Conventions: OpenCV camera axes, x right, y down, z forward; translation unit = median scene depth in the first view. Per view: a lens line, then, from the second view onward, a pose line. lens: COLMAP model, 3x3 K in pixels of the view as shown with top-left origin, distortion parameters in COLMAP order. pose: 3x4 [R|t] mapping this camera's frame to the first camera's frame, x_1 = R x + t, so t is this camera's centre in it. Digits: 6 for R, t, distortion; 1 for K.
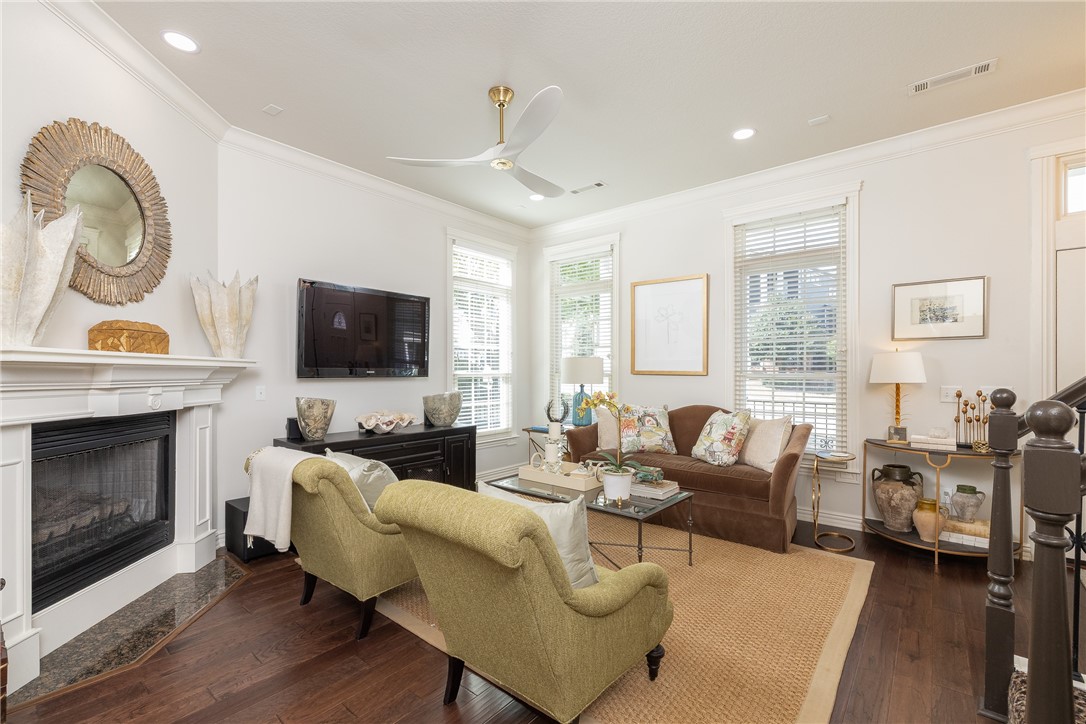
lens RADIAL K [[458.1, 0, 555.3], [0, 458.1, 375.0], [0, 0, 1]] dist [0.000445, -0.000288]
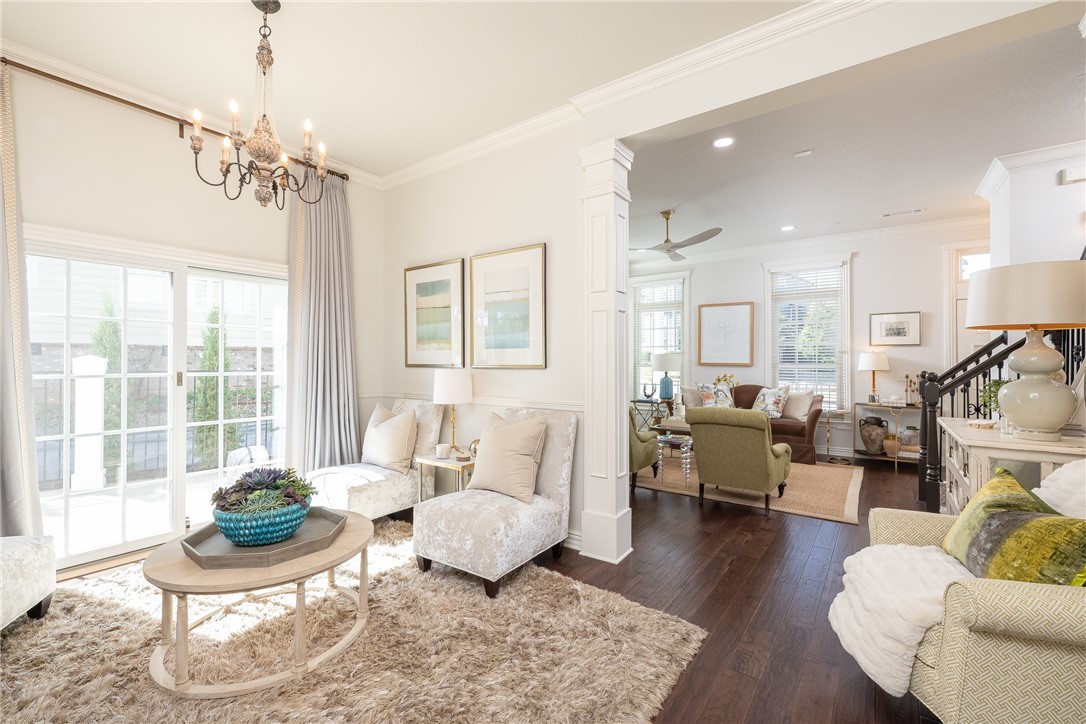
lens RADIAL K [[458.1, 0, 537.8], [0, 458.1, 359.7], [0, 0, 1]] dist [0.000445, -0.000288]
pose [[0.999157, 0.000336, 0.041046, -0.582986], [0.000044, 0.999957, -0.009267, -0.006474], [-0.041048, 0.009261, 0.999114, -0.670468]]
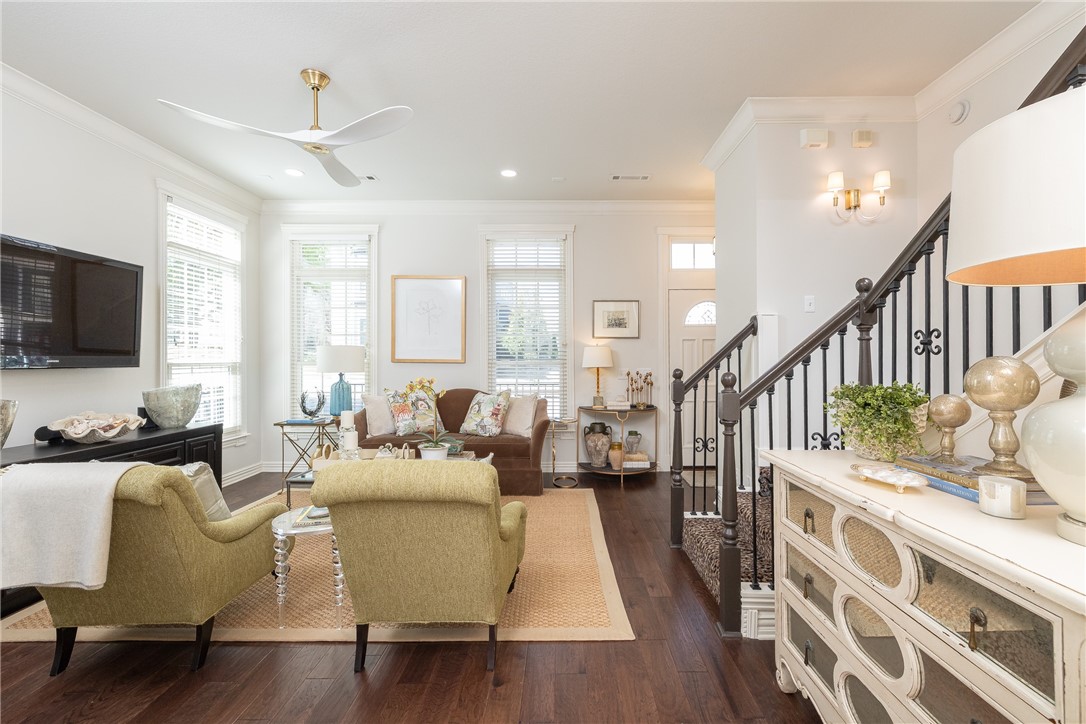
lens RADIAL K [[458.1, 0, 554.9], [0, 458.1, 356.8], [0, 0, 1]] dist [0.000445, -0.000288]
pose [[0.779374, 0.001882, 0.626556, -0.272113], [0.006299, 0.999921, -0.010838, -0.000698], [-0.626527, 0.012394, 0.779301, -0.065090]]
